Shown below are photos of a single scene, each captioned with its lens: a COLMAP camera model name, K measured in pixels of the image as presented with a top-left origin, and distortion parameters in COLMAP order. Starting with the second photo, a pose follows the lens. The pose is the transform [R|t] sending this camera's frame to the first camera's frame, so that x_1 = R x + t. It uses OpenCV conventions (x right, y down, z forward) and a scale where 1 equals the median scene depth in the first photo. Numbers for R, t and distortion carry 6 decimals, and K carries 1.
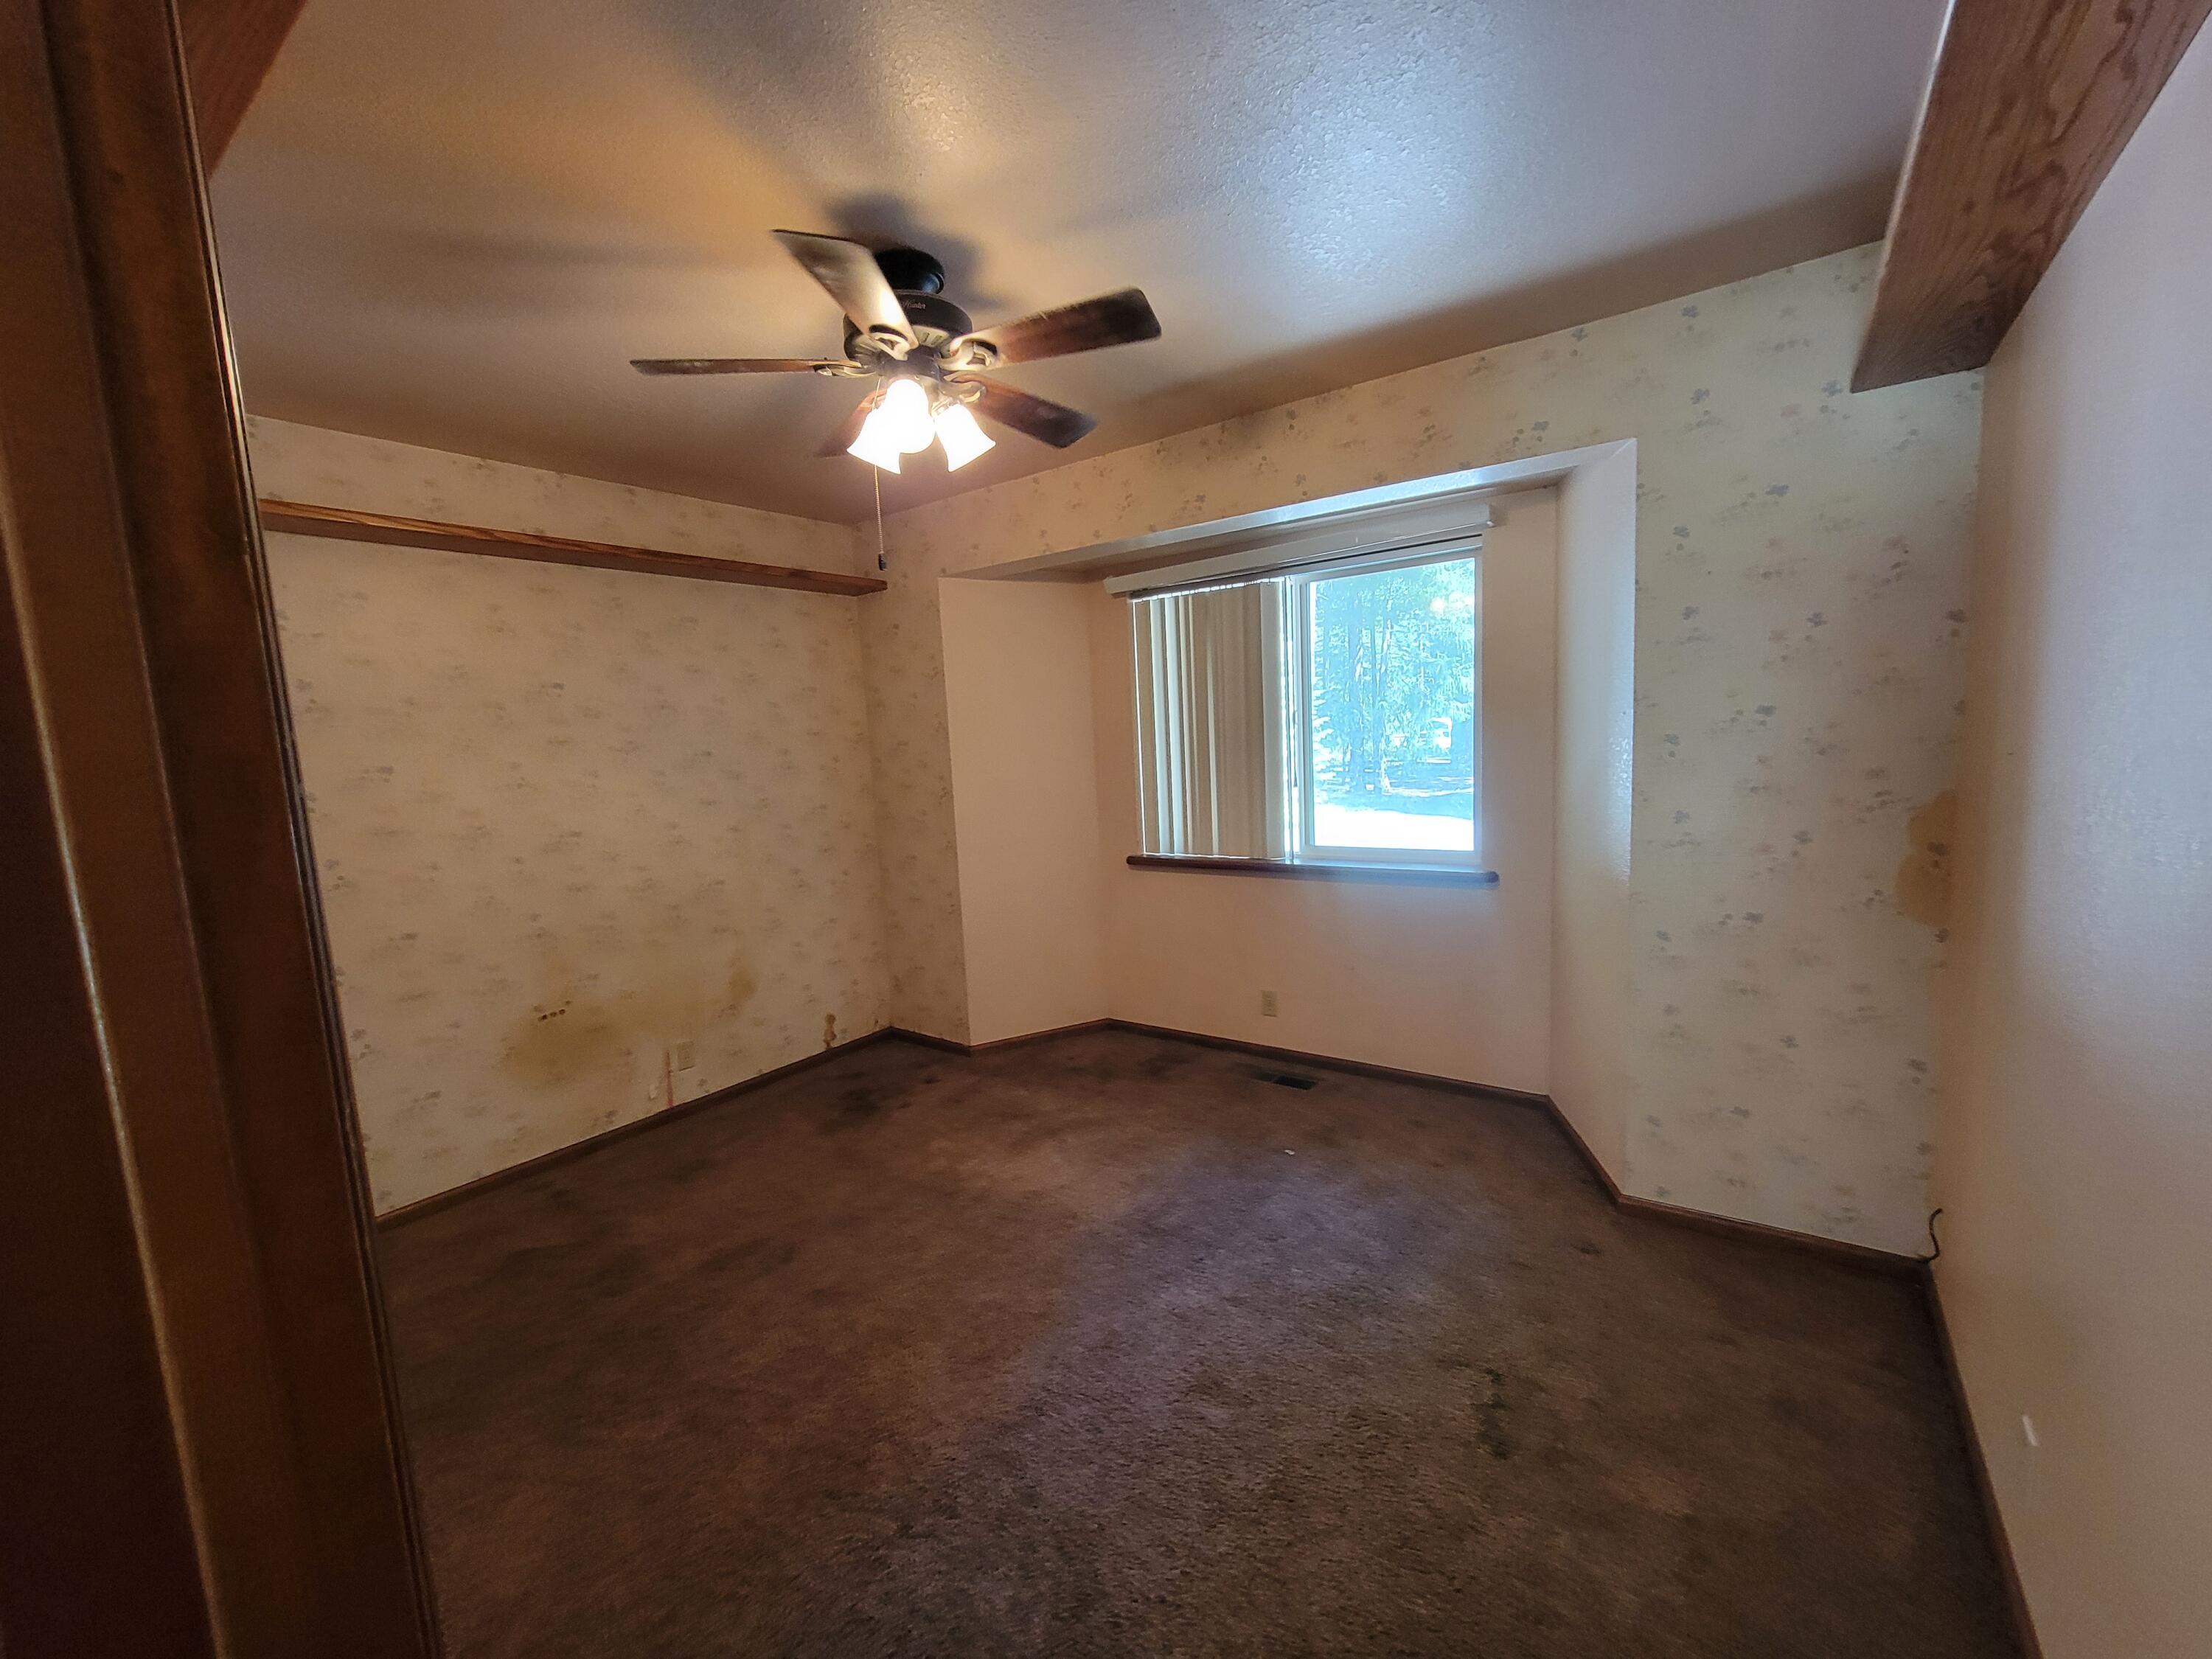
lens RADIAL K [[903.4, 0, 1112.9], [0, 903.4, 841.1], [0, 0, 1]] dist [-0.000607, 0.000247]
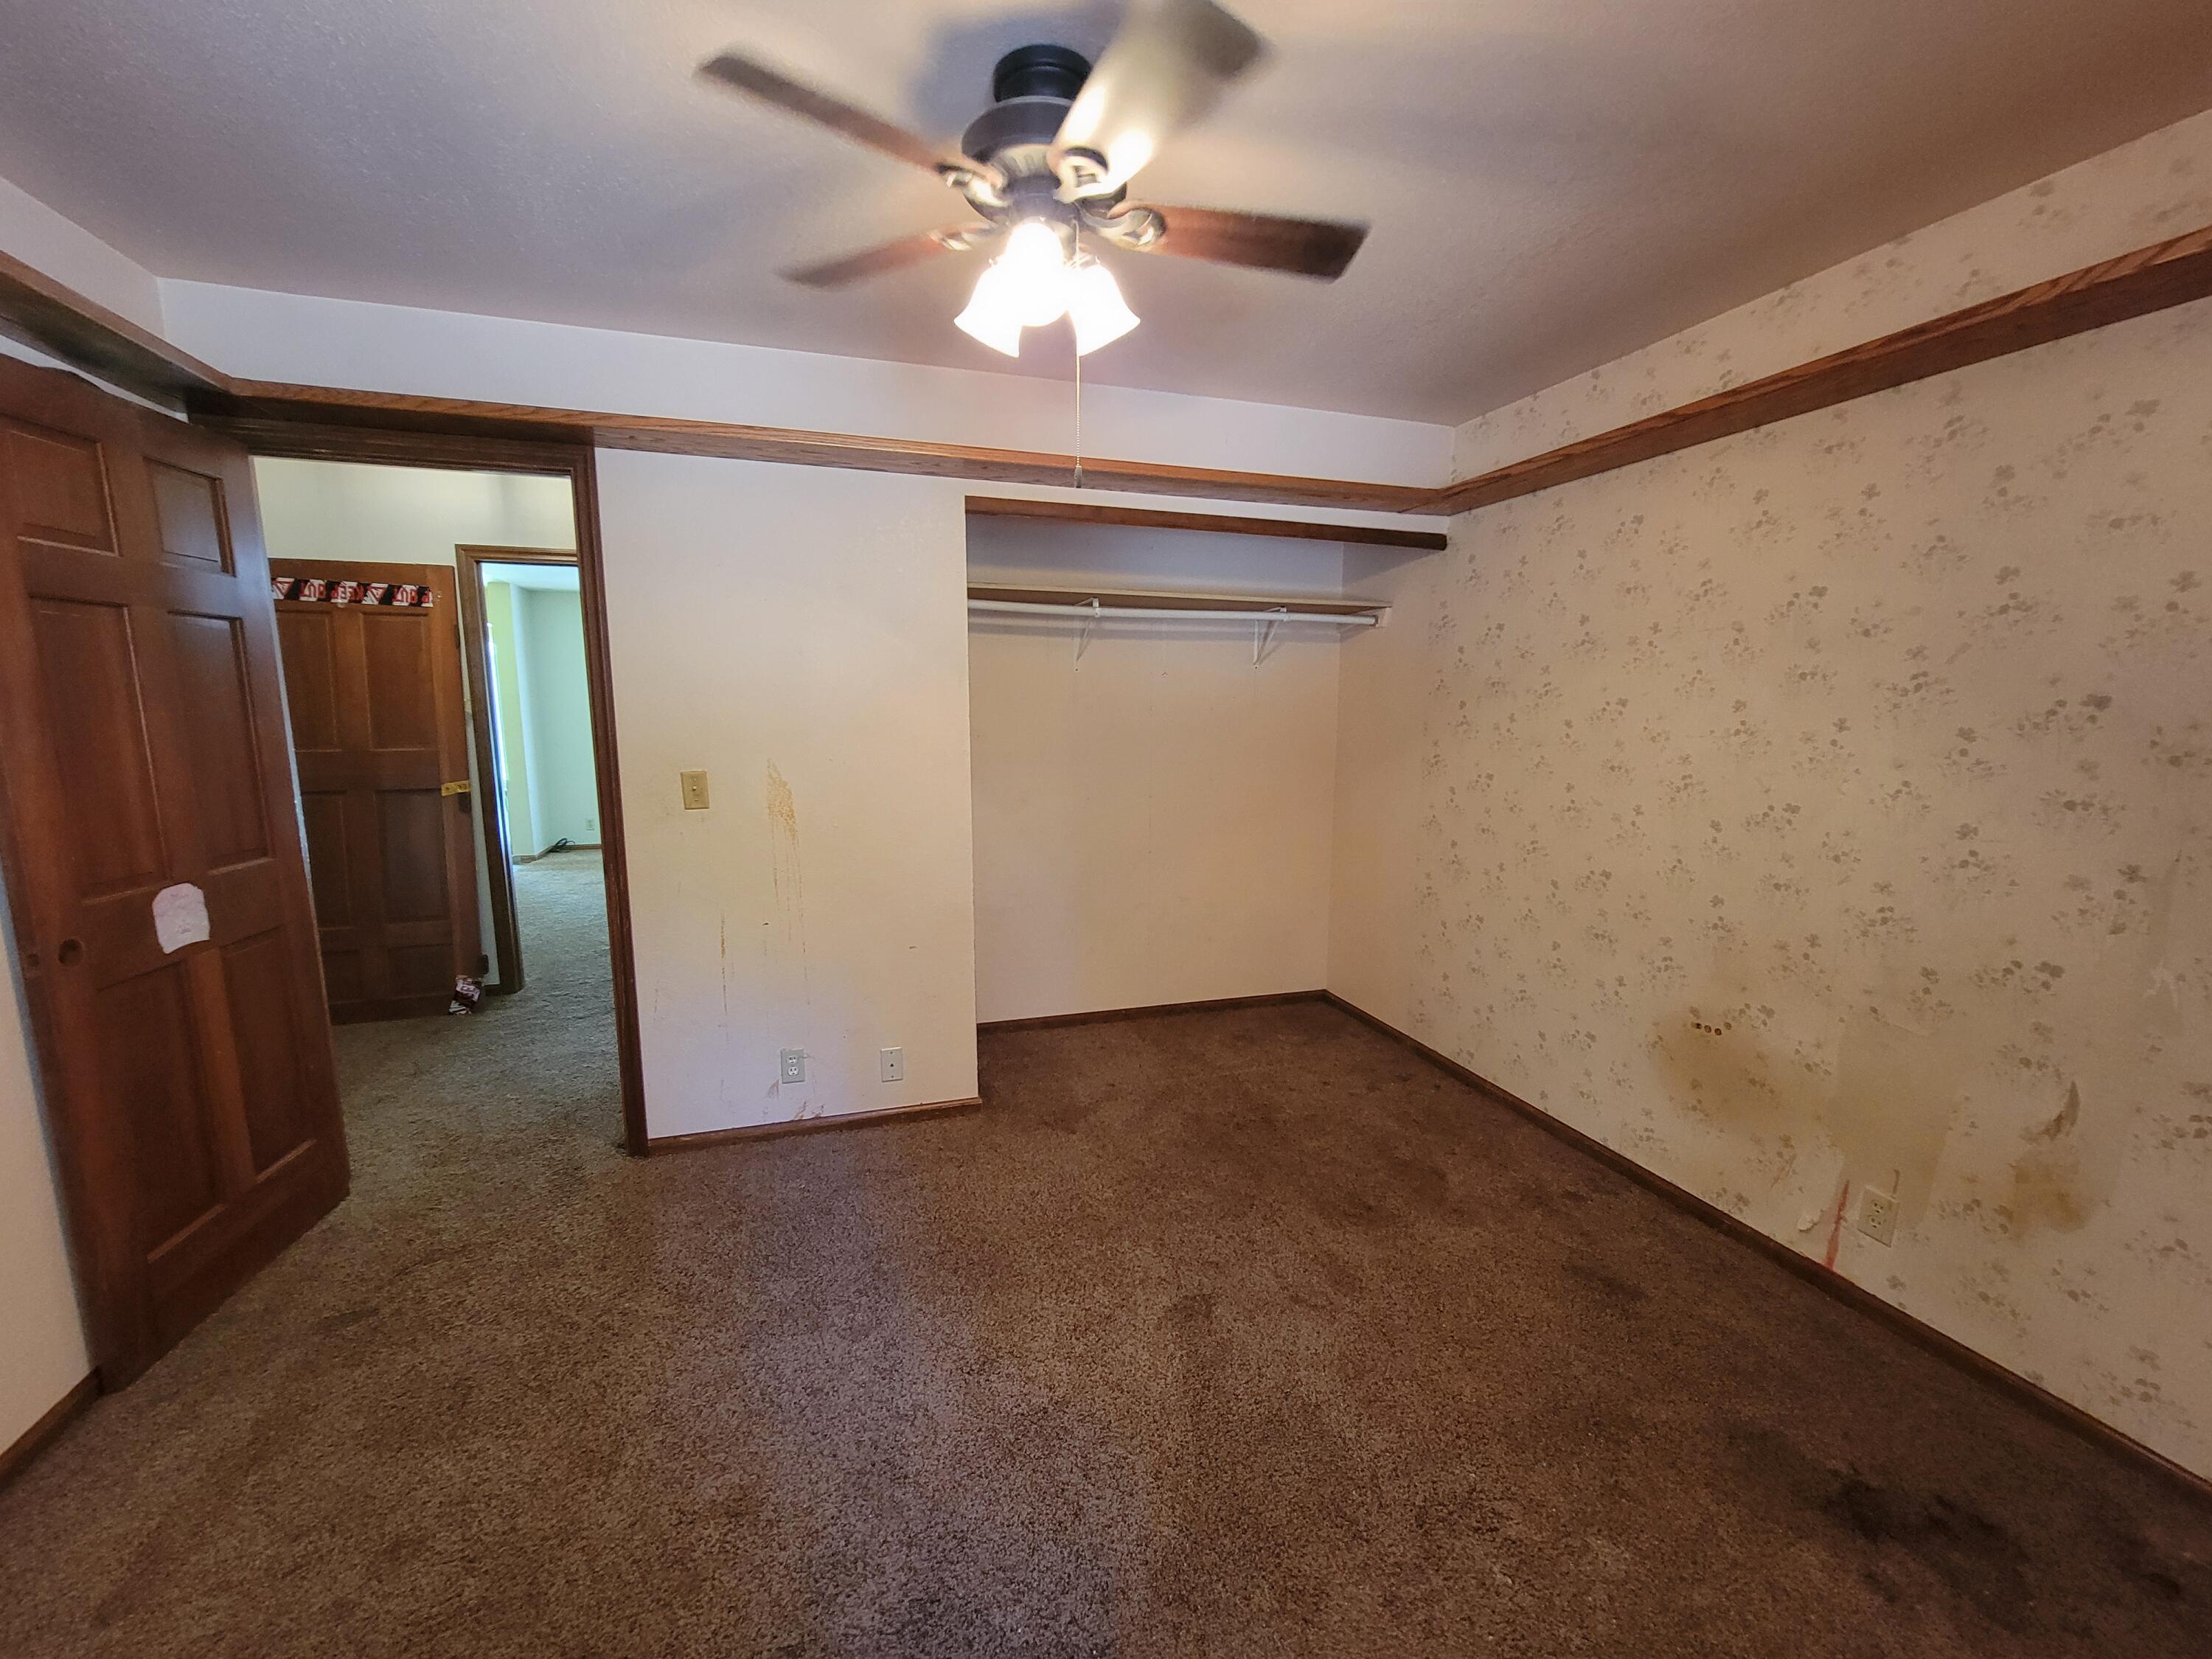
lens RADIAL K [[903.4, 0, 1106.2], [0, 903.4, 842.8], [0, 0, 1]] dist [-0.000607, 0.000247]
pose [[-0.597122, 0.172485, -0.783386, 0.256726], [-0.064483, 0.963126, 0.261210, -0.124441], [0.799554, 0.206490, -0.563981, 0.932014]]
